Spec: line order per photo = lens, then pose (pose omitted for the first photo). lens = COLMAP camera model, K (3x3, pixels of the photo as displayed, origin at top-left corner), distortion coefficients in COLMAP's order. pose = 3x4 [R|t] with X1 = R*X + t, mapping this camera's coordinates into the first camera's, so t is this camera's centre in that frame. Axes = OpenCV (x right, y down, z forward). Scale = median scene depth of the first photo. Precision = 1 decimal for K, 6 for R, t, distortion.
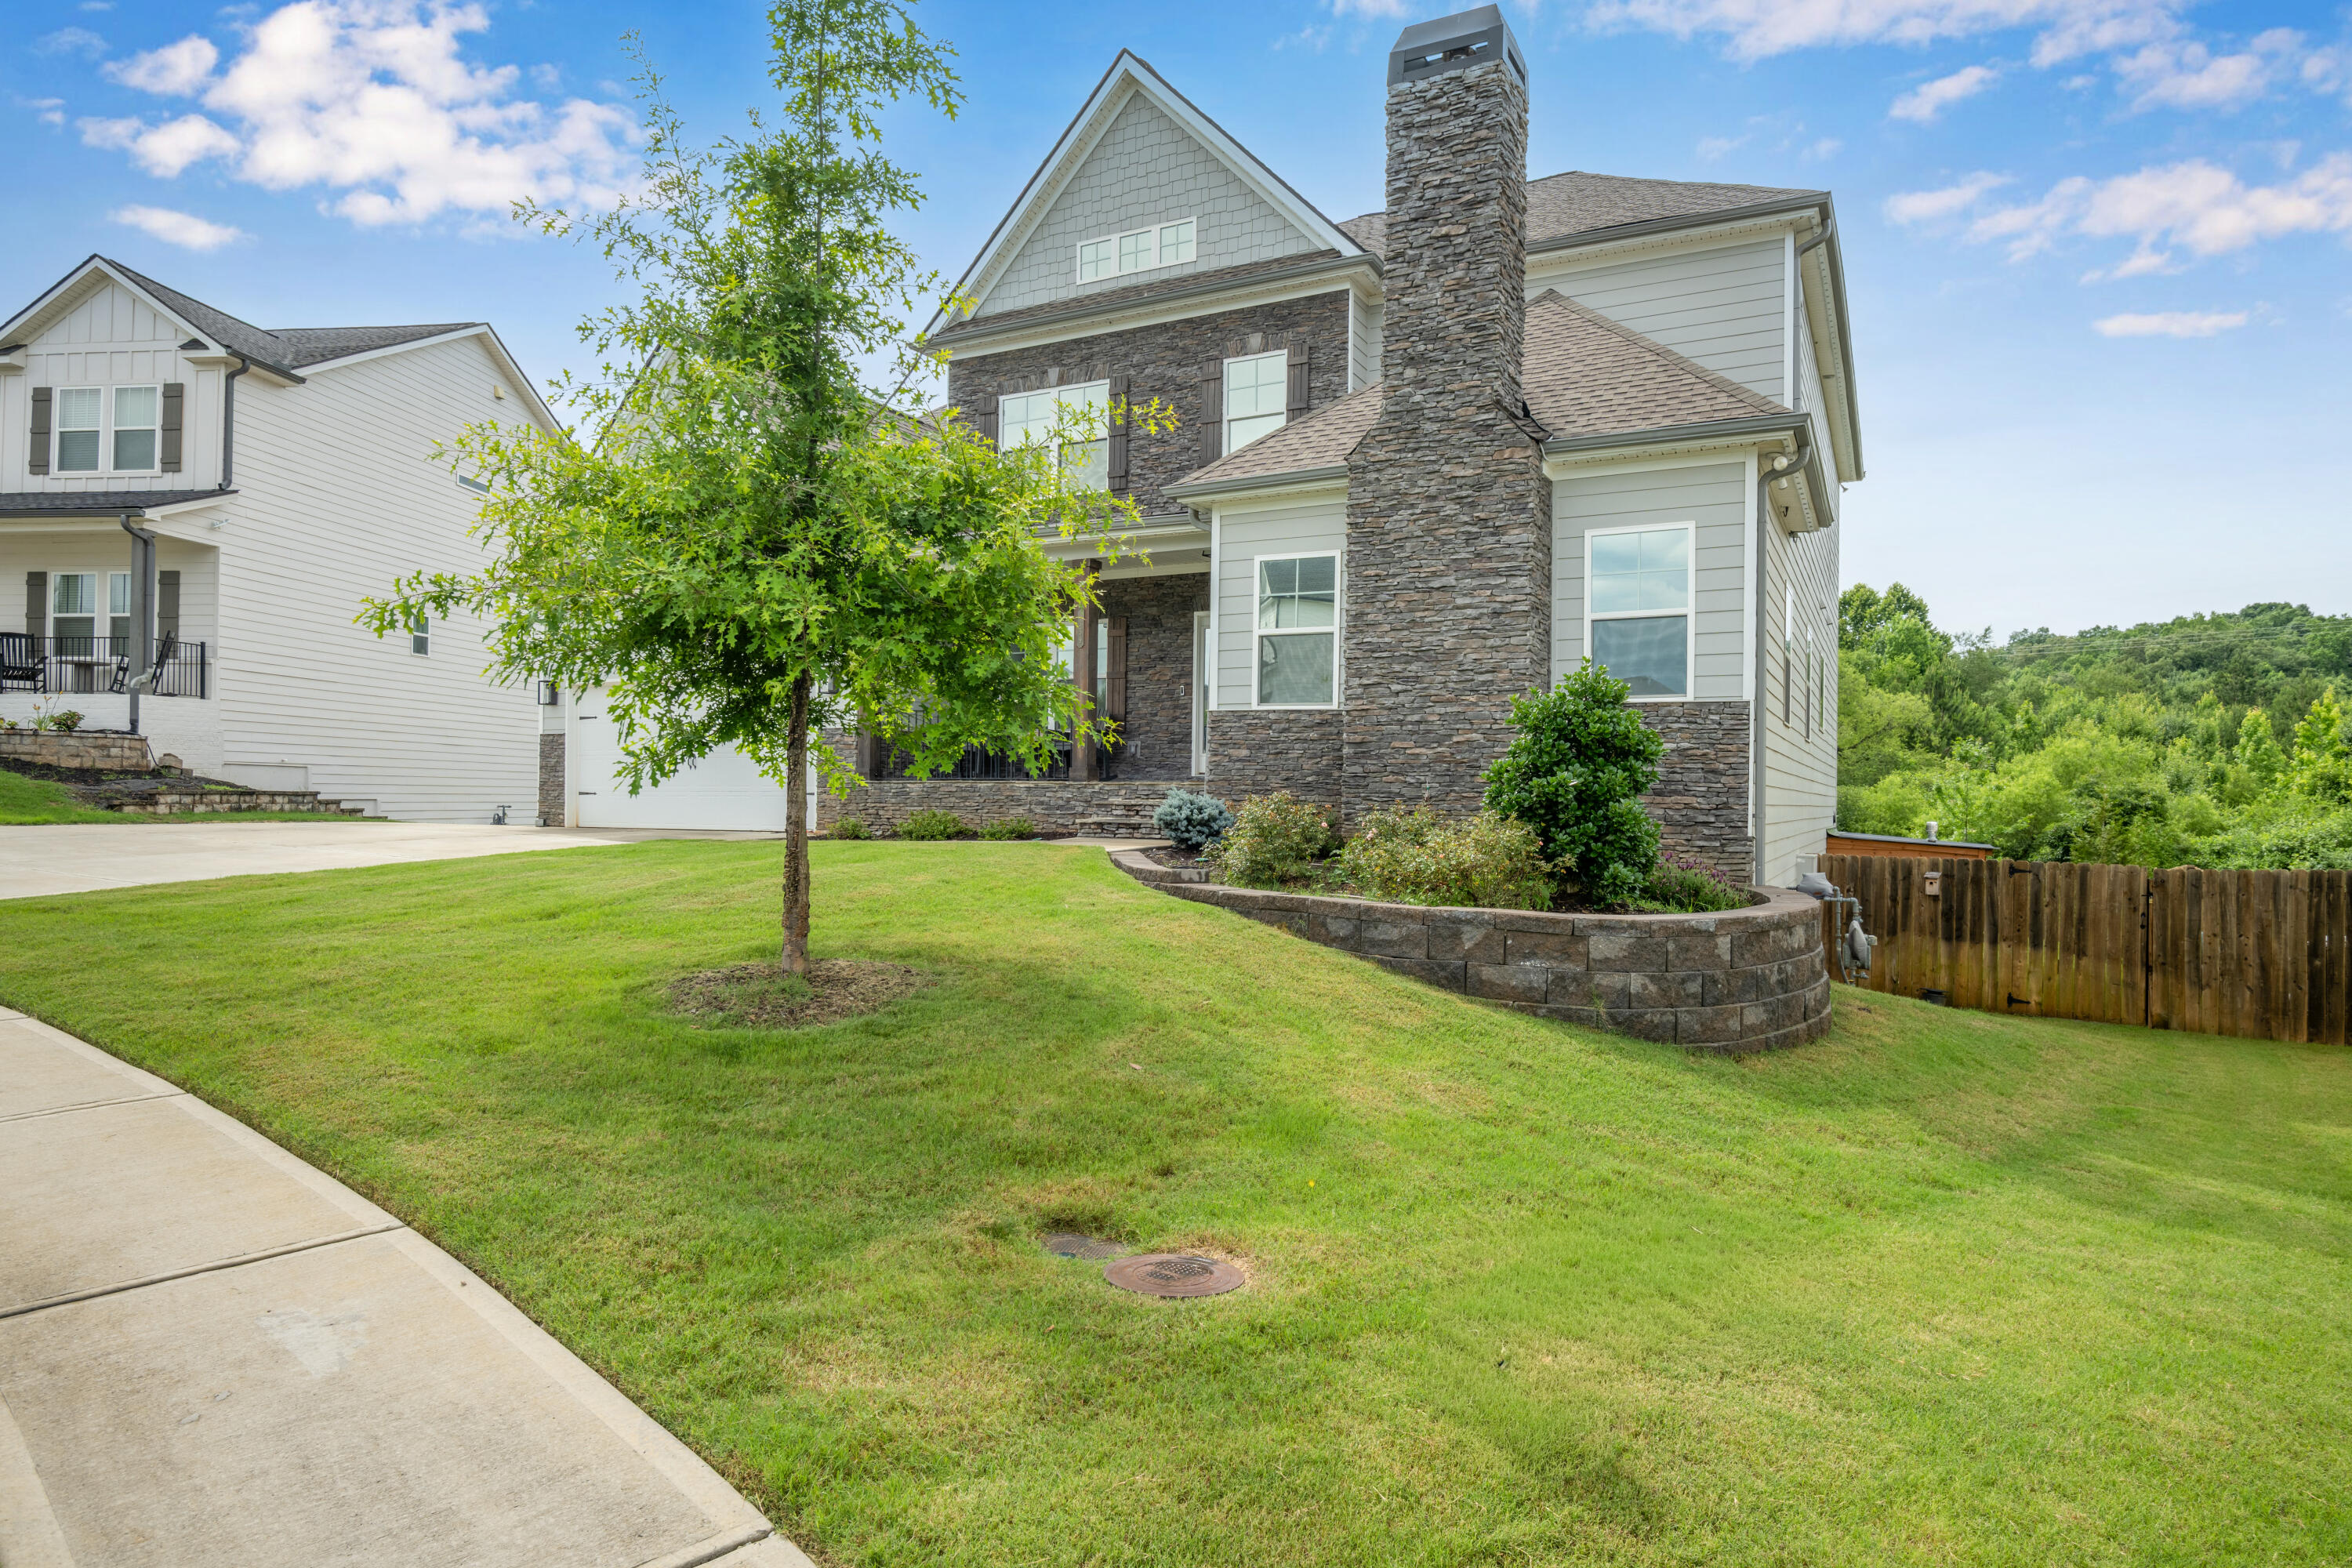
lens RADIAL K [[1340.4, 0, 1175.1], [0, 1340.4, 782.5], [0, 0, 1]] dist [0.004730, 0.000763]
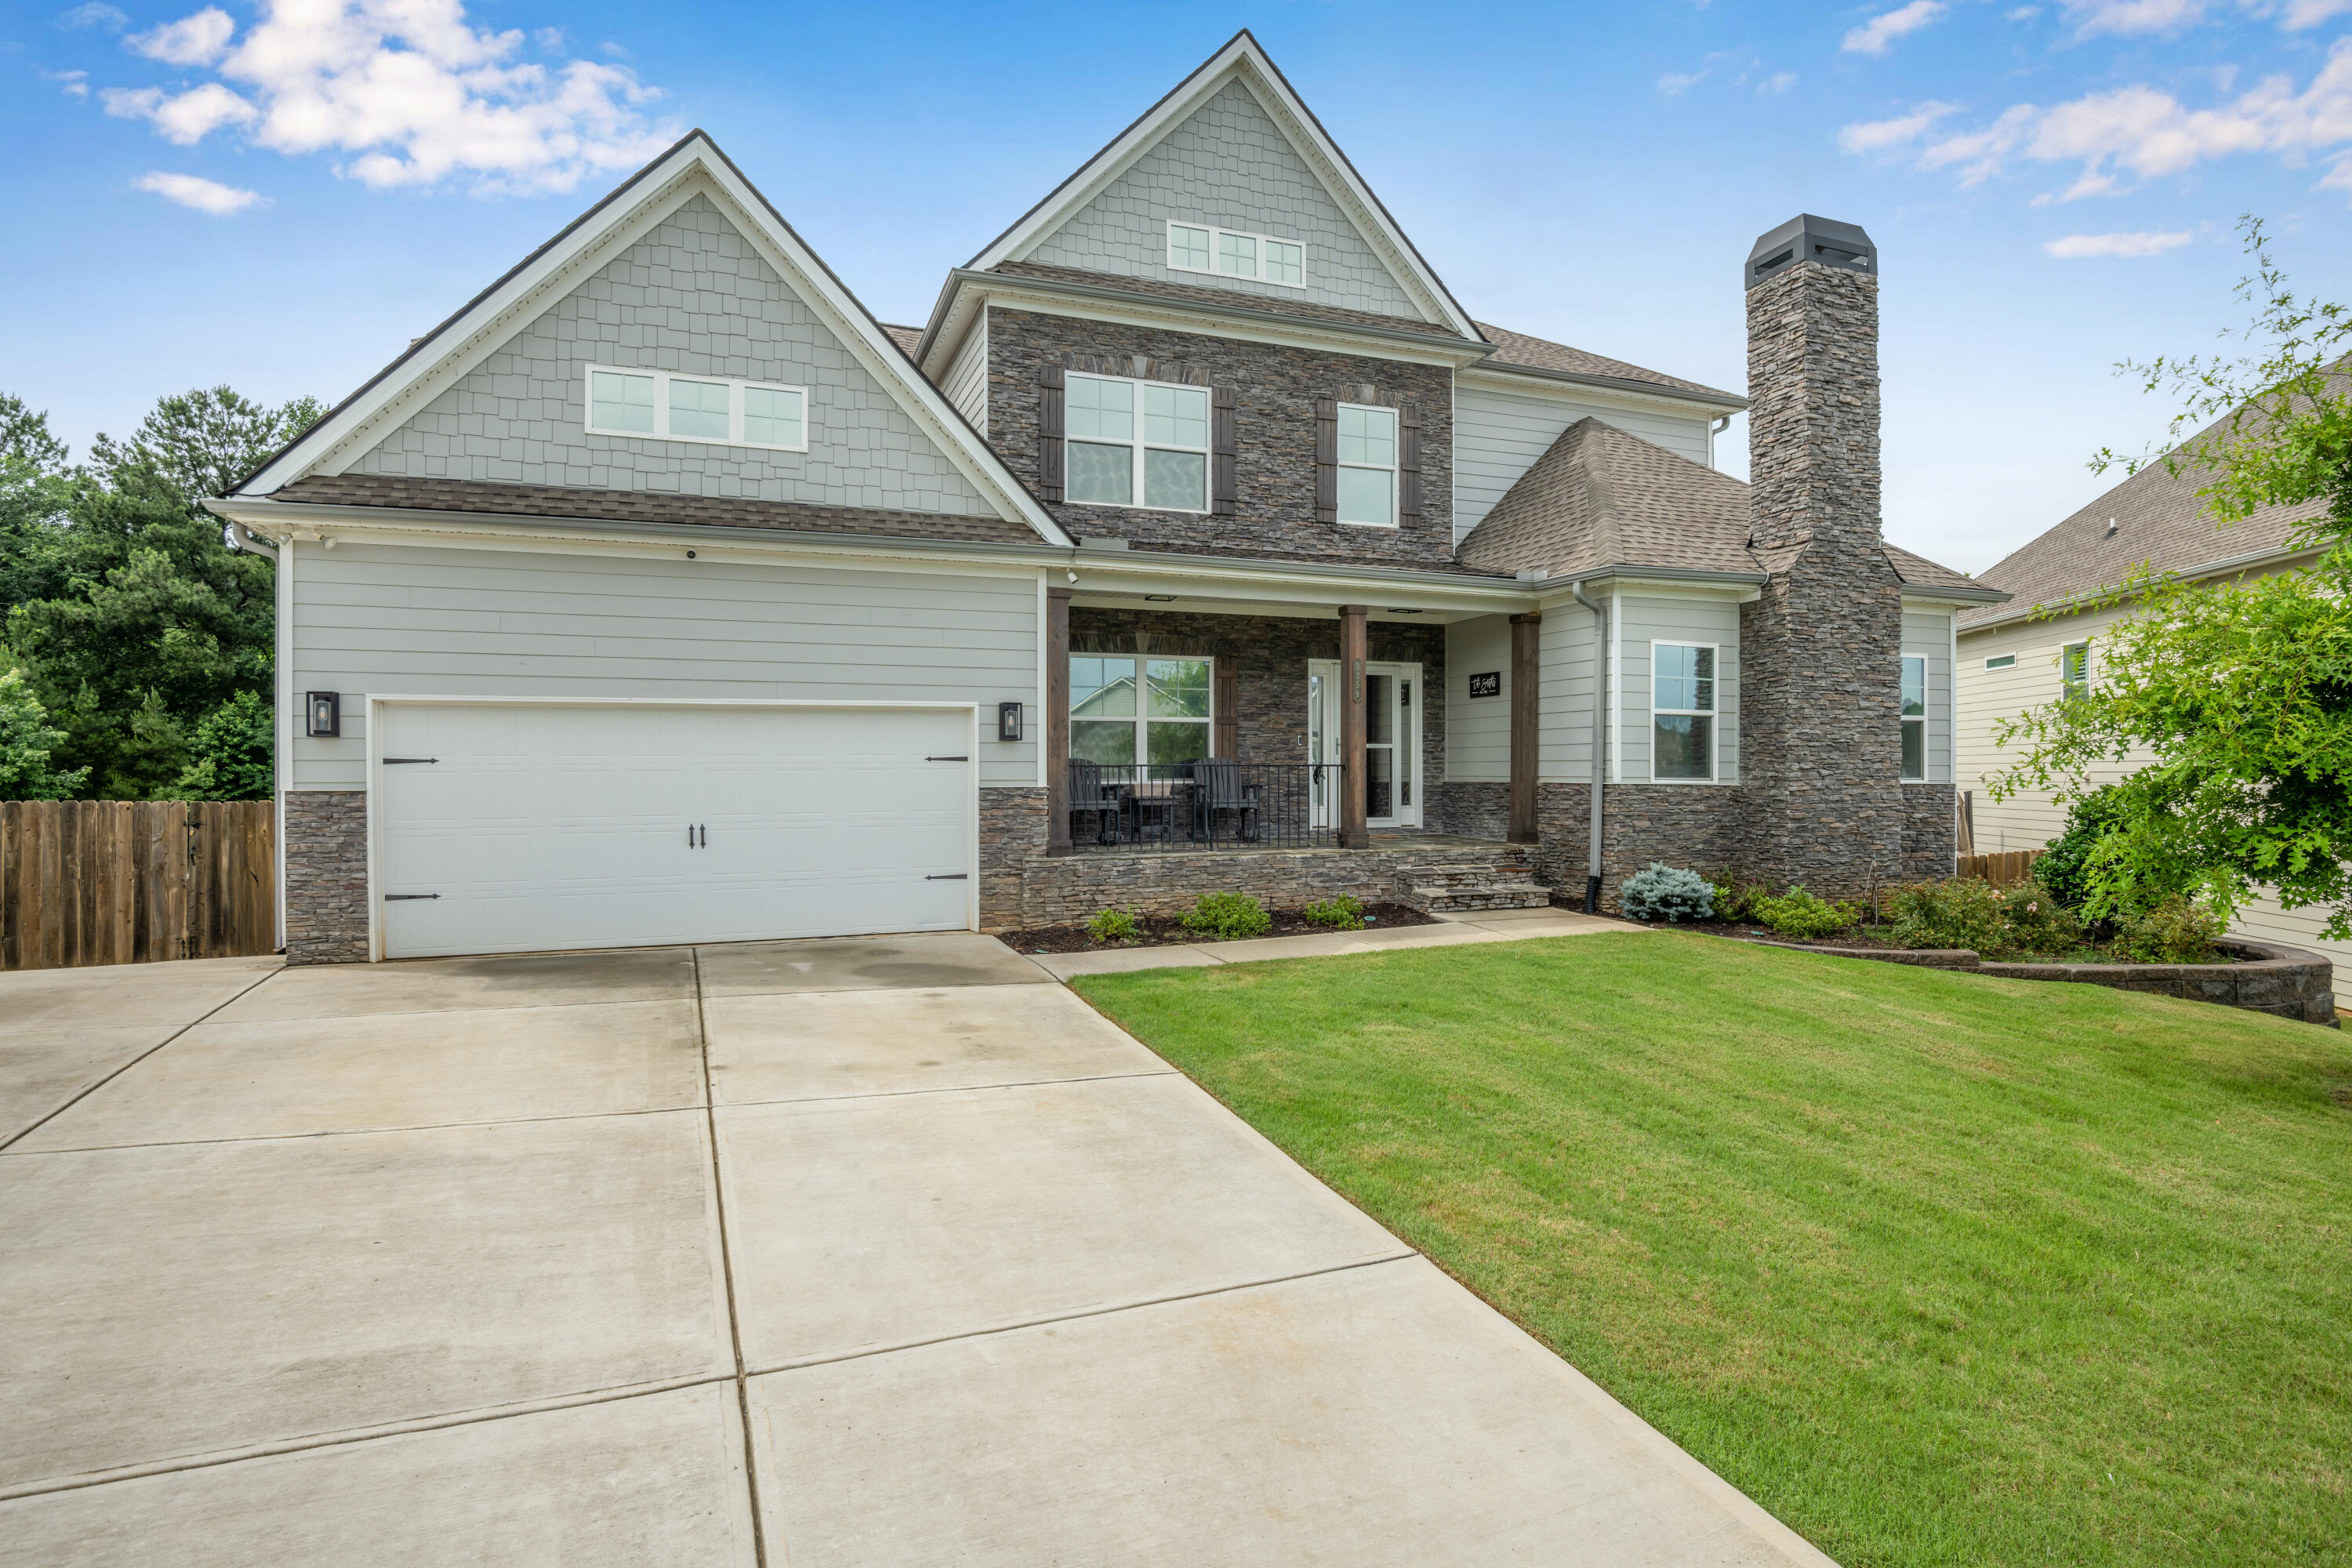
lens RADIAL K [[1252.5, 0, 1037.2], [0, 1252.5, 781.1], [0, 0, 1]] dist [-0.020165, -0.000311]
pose [[0.657519, -0.023075, 0.753085, -1.125660], [-0.000142, 0.999527, 0.030751, -0.096165], [-0.753438, -0.020327, 0.657205, 0.794642]]
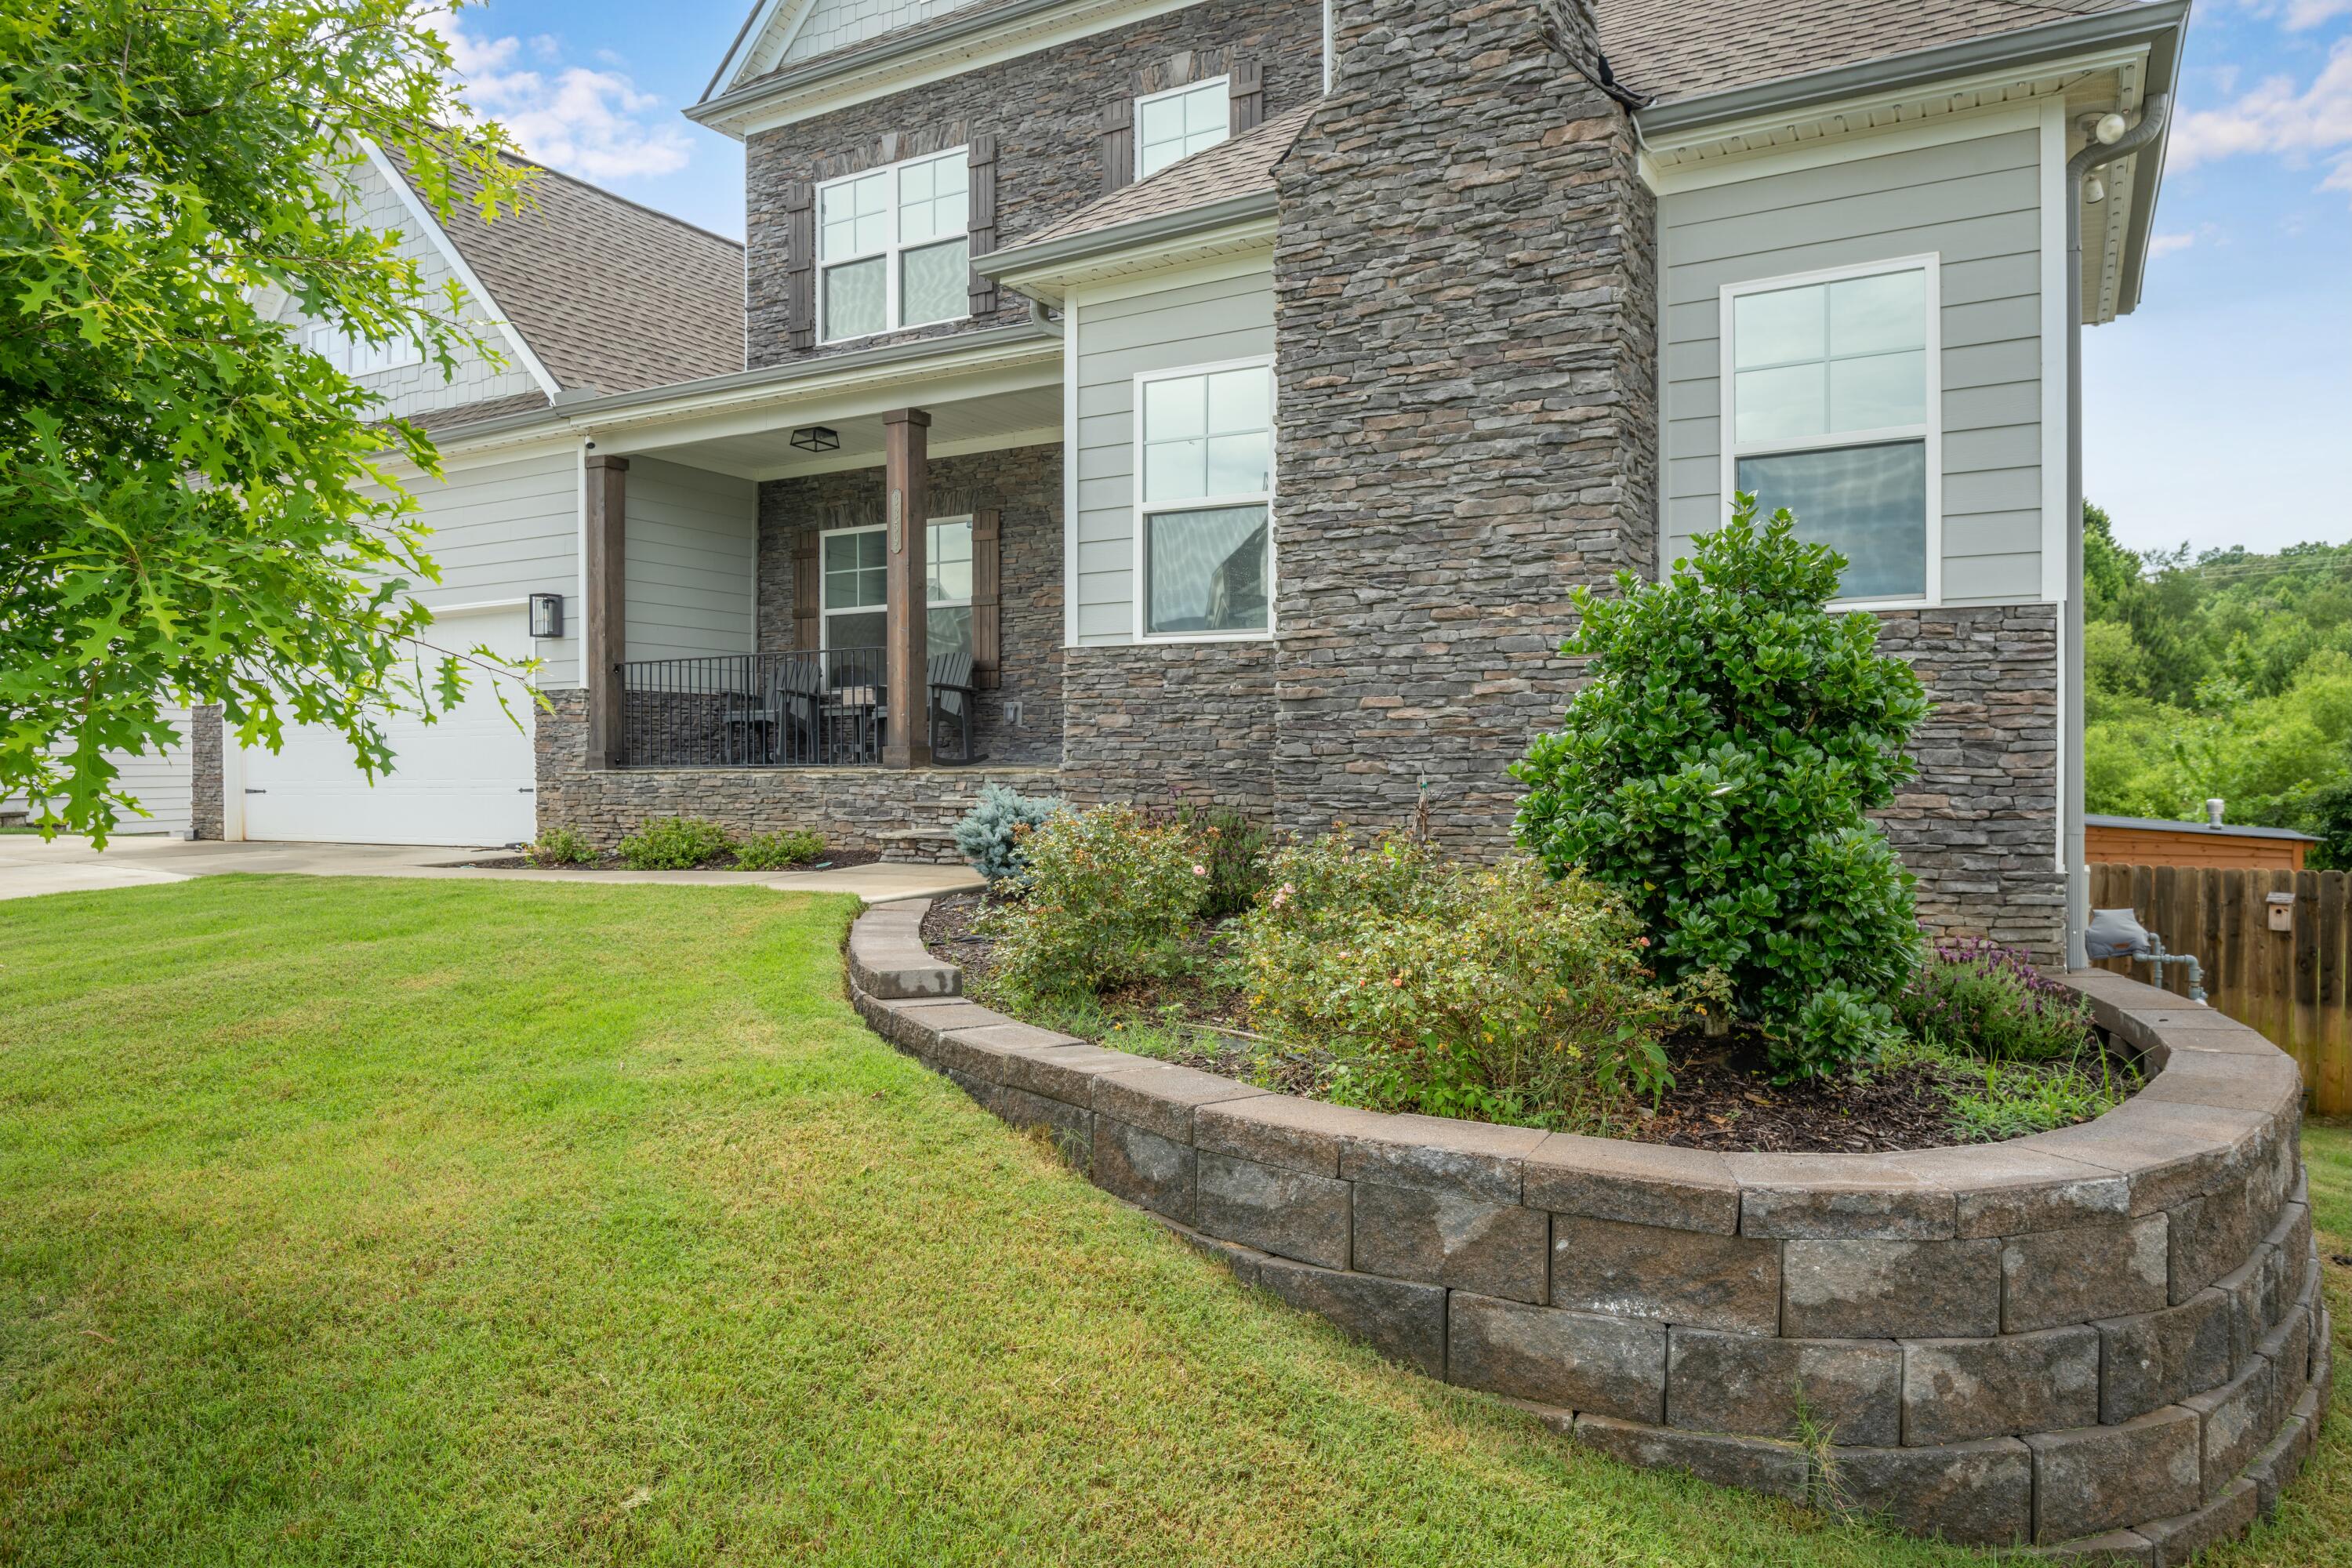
lens RADIAL K [[1499.6, 0, 1230.5], [0, 1499.6, 771.6], [0, 0, 1]] dist [-0.002970, -0.005968]
pose [[0.999846, -0.017390, -0.002137, 0.109696], [0.017426, 0.999682, 0.018220, -0.012329], [0.001819, -0.018254, 0.999832, 0.401839]]
